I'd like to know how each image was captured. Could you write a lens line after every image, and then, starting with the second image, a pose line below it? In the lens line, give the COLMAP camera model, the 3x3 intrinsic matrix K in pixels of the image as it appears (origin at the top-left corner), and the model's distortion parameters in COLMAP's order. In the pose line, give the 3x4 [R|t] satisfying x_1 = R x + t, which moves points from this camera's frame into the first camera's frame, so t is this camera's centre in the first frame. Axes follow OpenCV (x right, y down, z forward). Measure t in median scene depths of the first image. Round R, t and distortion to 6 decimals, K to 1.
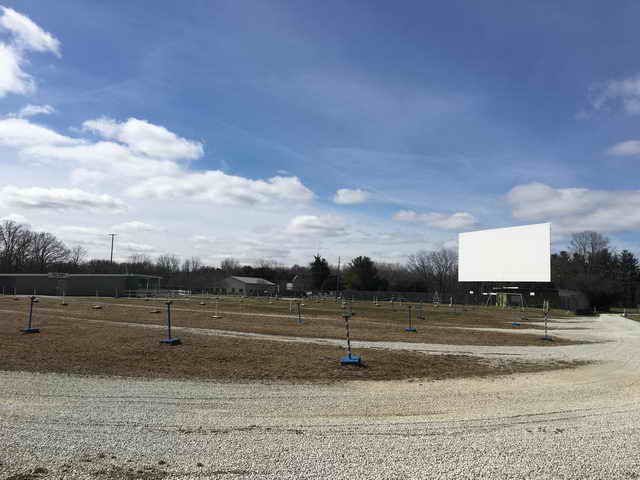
lens RADIAL K [[532.7, 0, 320.0], [0, 532.7, 240.0], [0, 0, 1]] dist [0.087540, -0.110410]
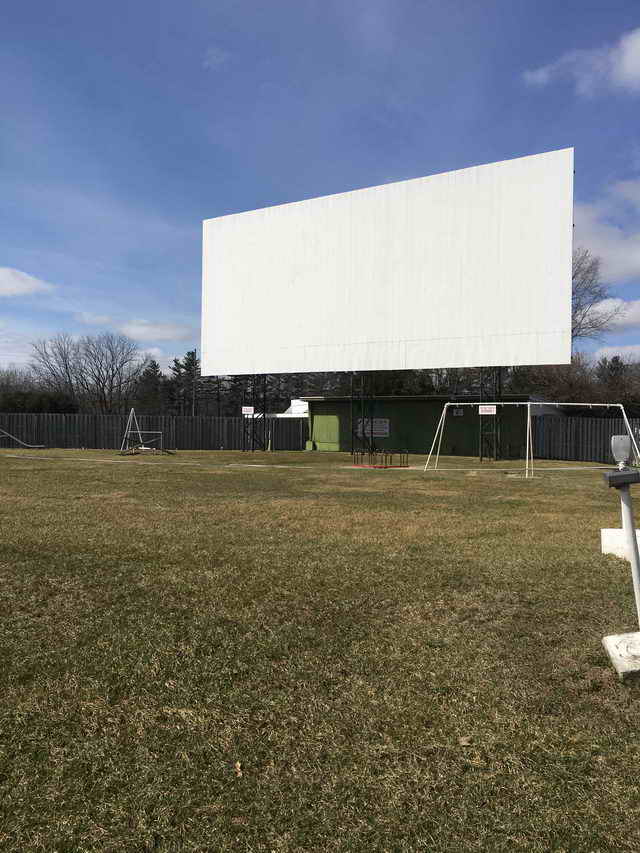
lens RADIAL K [[710.0, 0, 320.0], [0, 710.0, 426.5], [0, 0, 1]] dist [0.087540, -0.110410]
pose [[0.857563, -0.018550, 0.514044, 0.208864], [-0.035565, 0.994820, 0.095233, 0.127625], [-0.513148, -0.099950, 0.852461, 1.211764]]
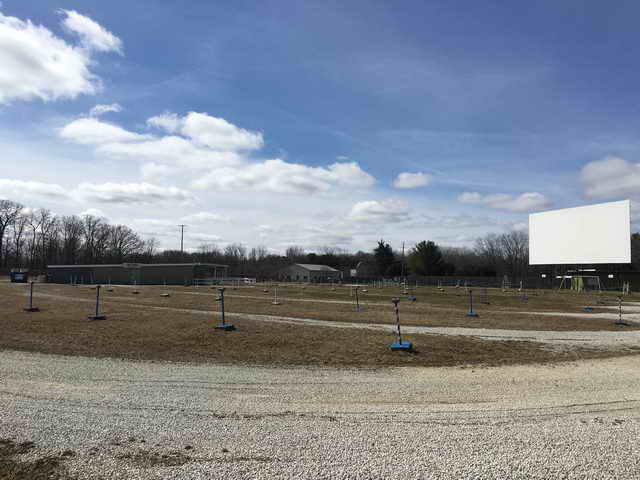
lens RADIAL K [[532.7, 0, 320.0], [0, 532.7, 240.0], [0, 0, 1]] dist [0.087540, -0.110410]
pose [[0.992539, -0.024356, -0.119470, 0.006336], [0.027350, 0.999350, 0.023487, 0.000978], [0.118820, -0.026579, 0.992560, 0.004002]]
